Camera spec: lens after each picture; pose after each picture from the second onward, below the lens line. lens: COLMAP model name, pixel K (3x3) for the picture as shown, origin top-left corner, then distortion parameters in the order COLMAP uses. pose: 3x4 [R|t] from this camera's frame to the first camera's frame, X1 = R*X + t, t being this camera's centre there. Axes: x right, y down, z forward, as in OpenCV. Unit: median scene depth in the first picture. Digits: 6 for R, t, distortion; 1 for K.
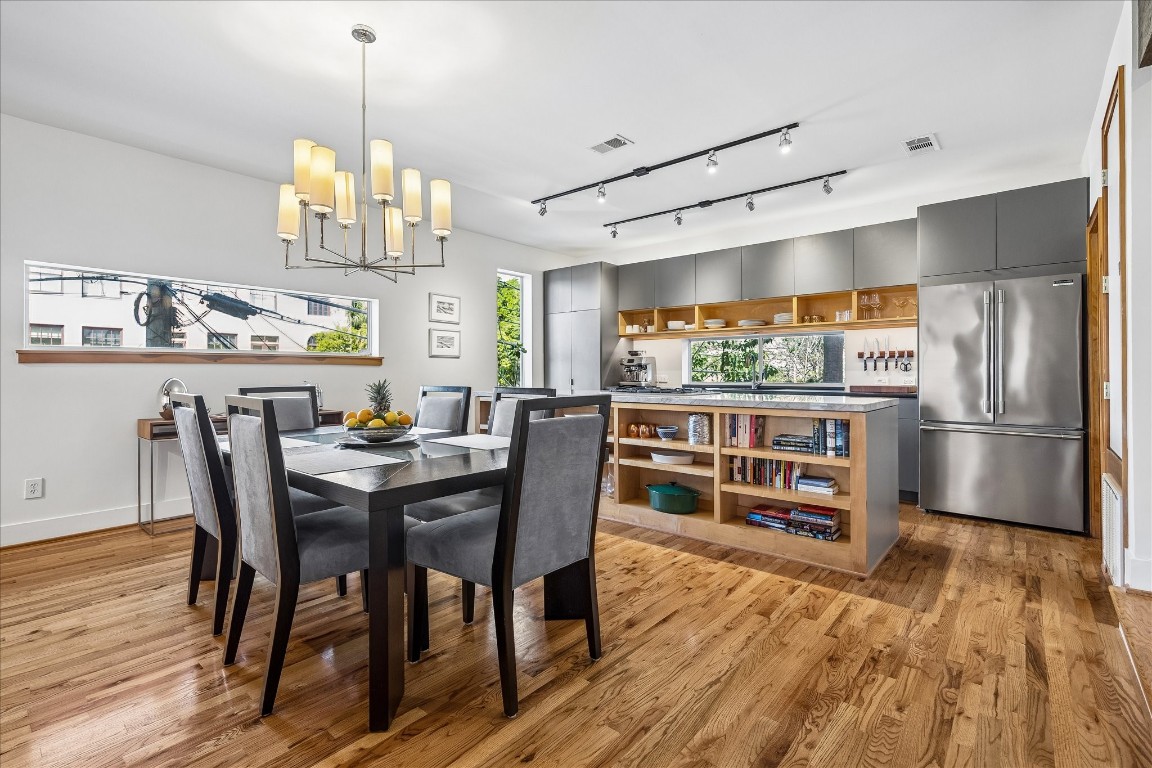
lens RADIAL K [[521.5, 0, 570.7], [0, 521.5, 365.2], [0, 0, 1]] dist [0.001912, 0.000303]
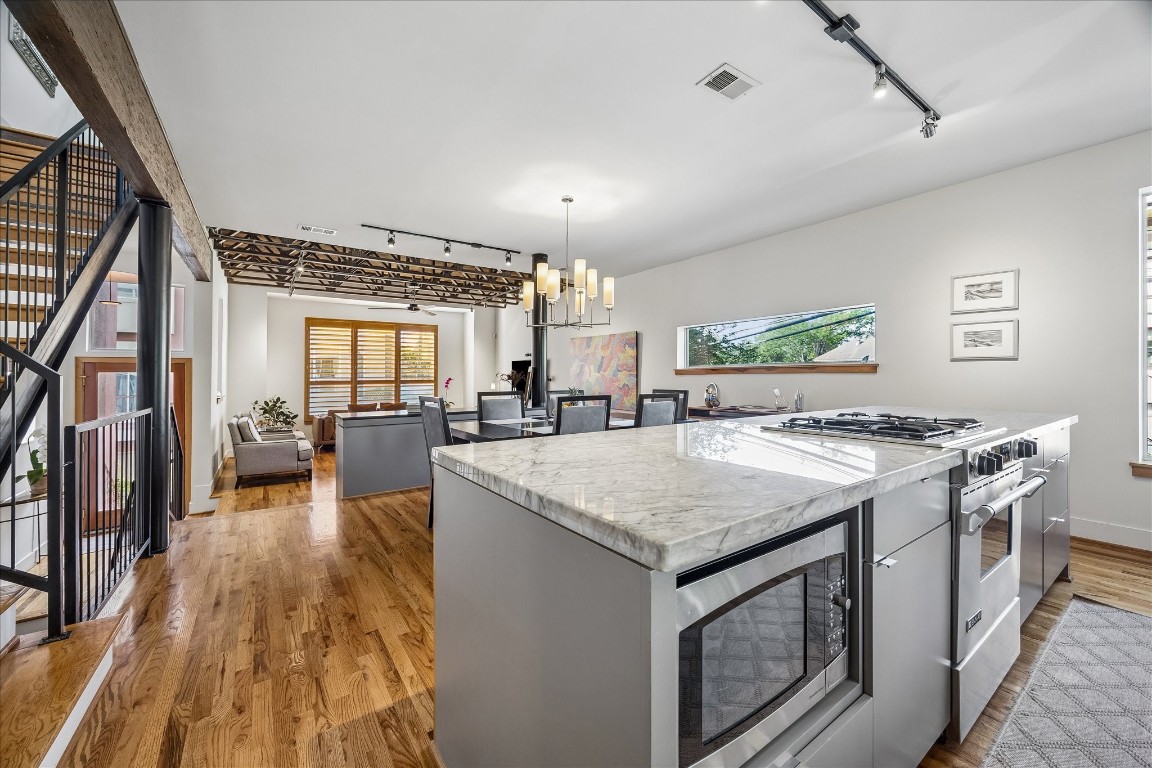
lens RADIAL K [[440.5, 0, 577.6], [0, 440.5, 365.0], [0, 0, 1]] dist [-0.012394, 0.000006]
pose [[-0.227847, -0.020266, -0.973486, 0.547075], [0.016292, 0.999564, -0.024622, -0.002718], [0.973561, -0.021470, -0.227417, 0.689185]]
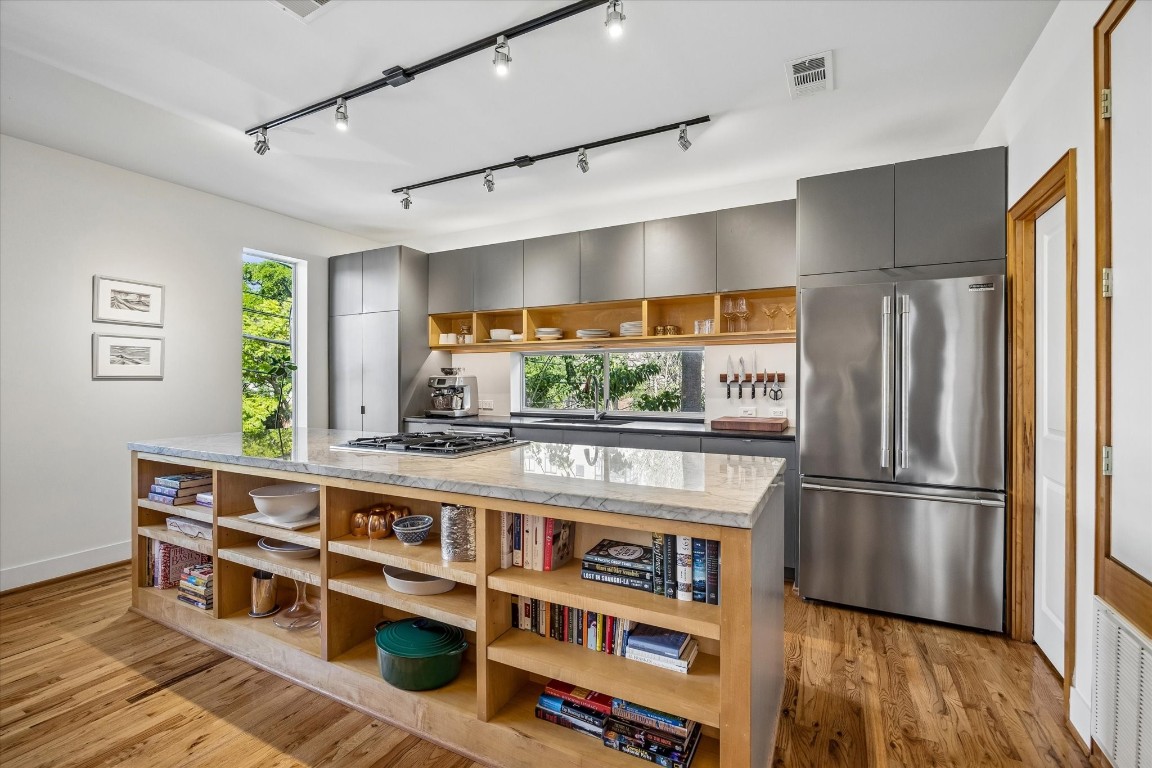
lens RADIAL K [[500.8, 0, 575.5], [0, 500.8, 382.7], [0, 0, 1]] dist [-0.011174, 0.000237]
pose [[0.971754, -0.003284, 0.235975, 0.167110], [-0.001730, 0.999777, 0.021036, -0.028202], [-0.235992, -0.020850, 0.971531, 0.330216]]
